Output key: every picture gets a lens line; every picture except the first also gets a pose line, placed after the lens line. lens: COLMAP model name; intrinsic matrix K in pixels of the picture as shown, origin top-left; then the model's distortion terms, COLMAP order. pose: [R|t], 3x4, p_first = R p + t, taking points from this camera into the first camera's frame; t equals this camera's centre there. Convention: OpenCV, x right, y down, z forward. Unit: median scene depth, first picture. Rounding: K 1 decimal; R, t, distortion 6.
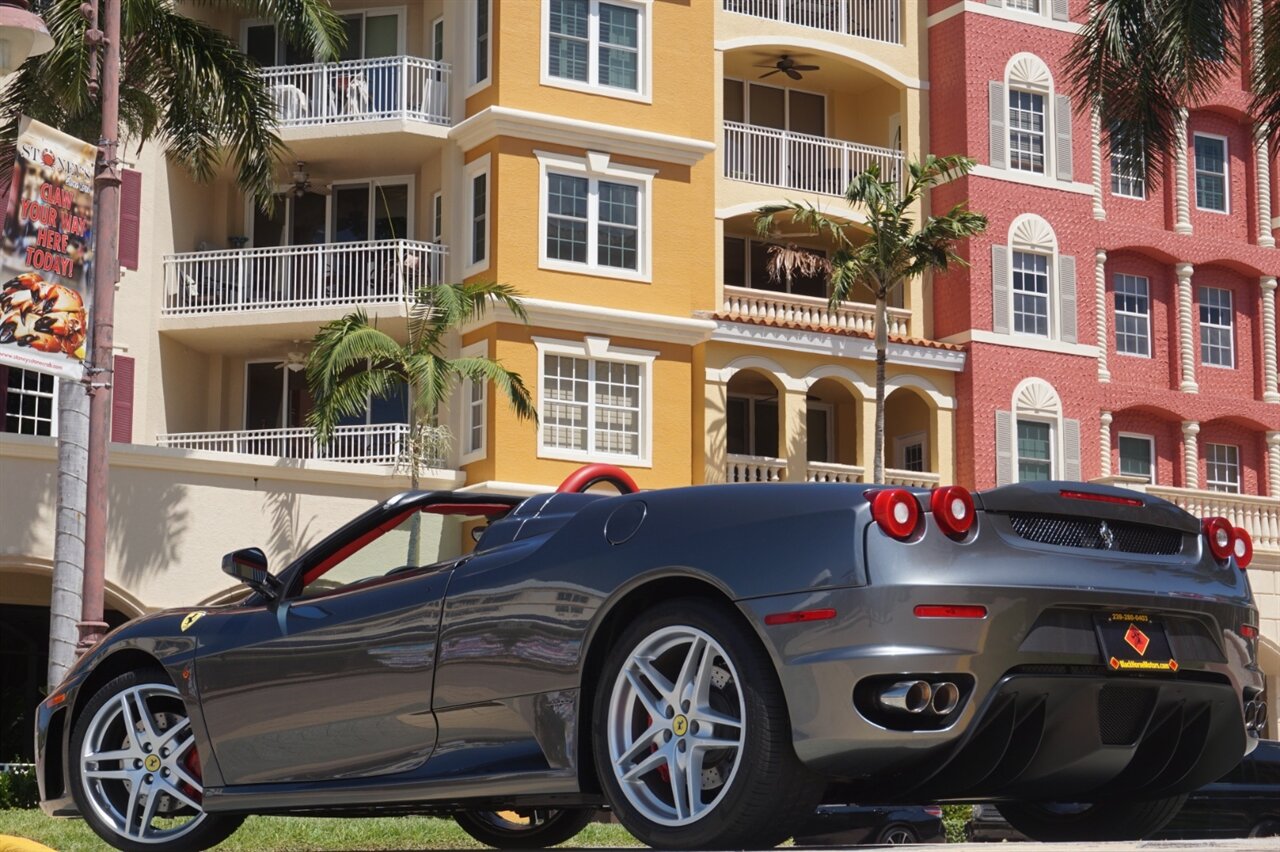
lens RADIAL K [[2724.3, 0, 635.4], [0, 2724.3, 445.5], [0, 0, 1]] dist [0.023899, 0.373534]
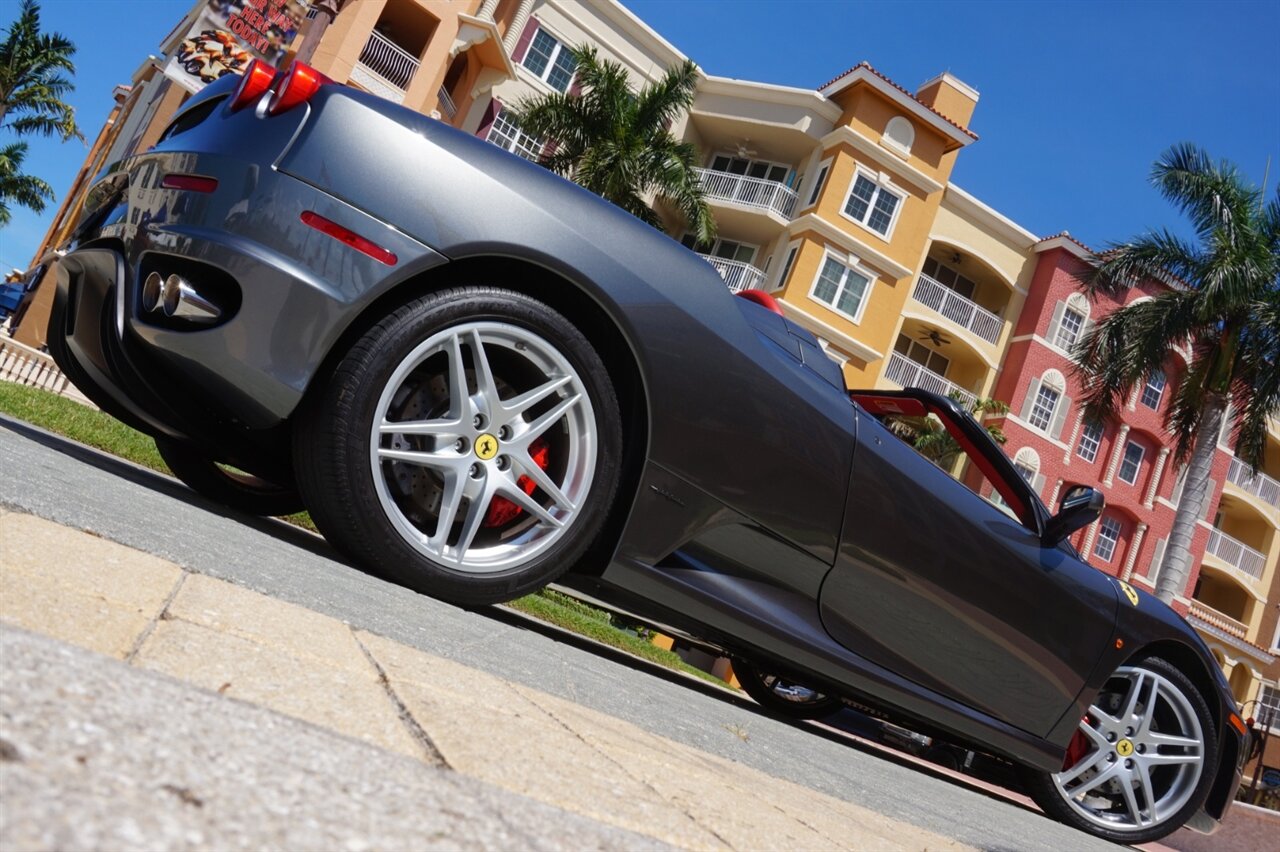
lens RADIAL K [[1168.2, 0, 637.6], [0, 1168.2, 428.3], [0, 0, 1]] dist [-0.014926, 0.021051]
pose [[0.923922, 0.331618, -0.190785, 0.044152], [-0.342426, 0.939191, -0.025802, 0.020722], [0.170627, 0.089168, 0.981293, 0.152544]]
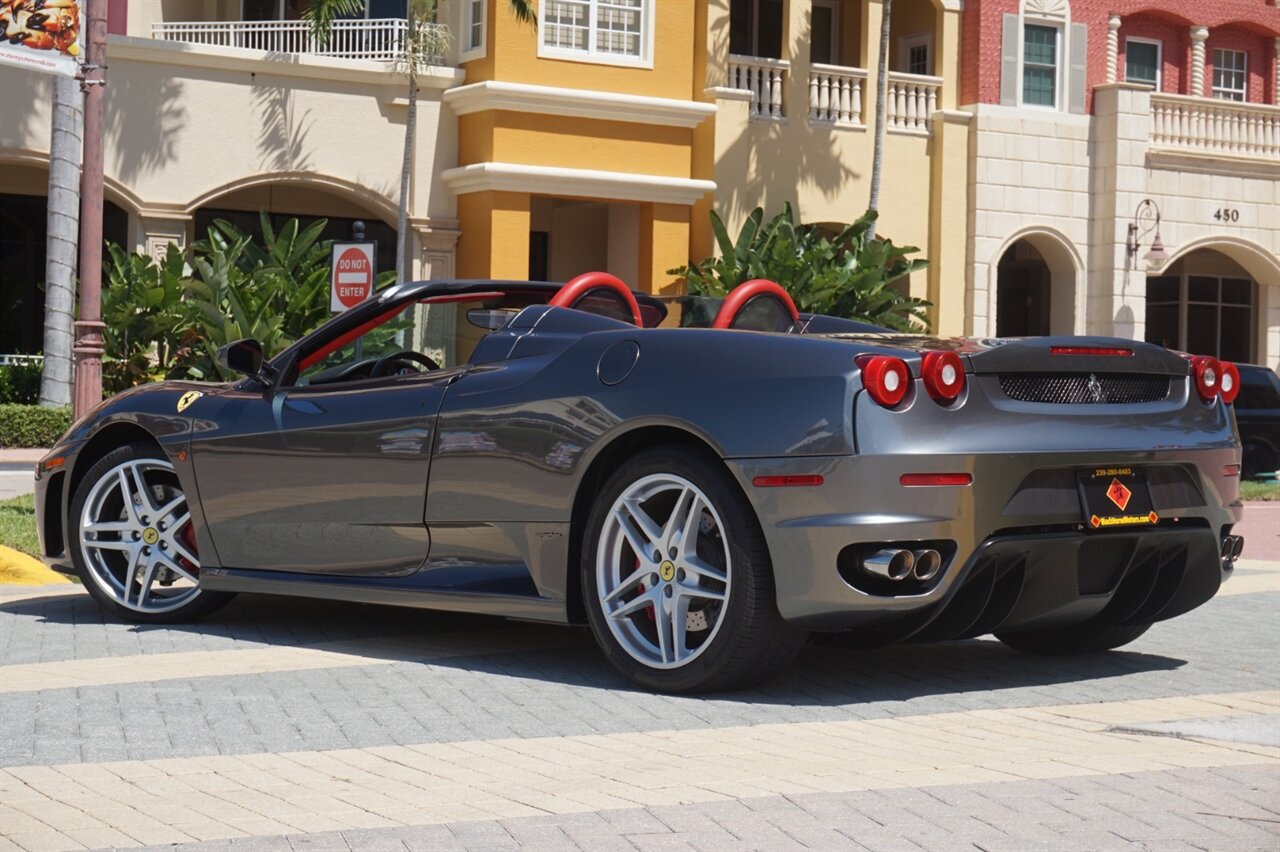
lens RADIAL K [[2722.0, 0, 644.3], [0, 2722.0, 460.0], [0, 0, 1]] dist [0.008556, 0.477144]
pose [[0.999730, 0.022462, 0.005889, 0.000155], [-0.023134, 0.985357, 0.168929, -0.018944], [-0.002009, -0.169019, 0.985611, 0.000514]]
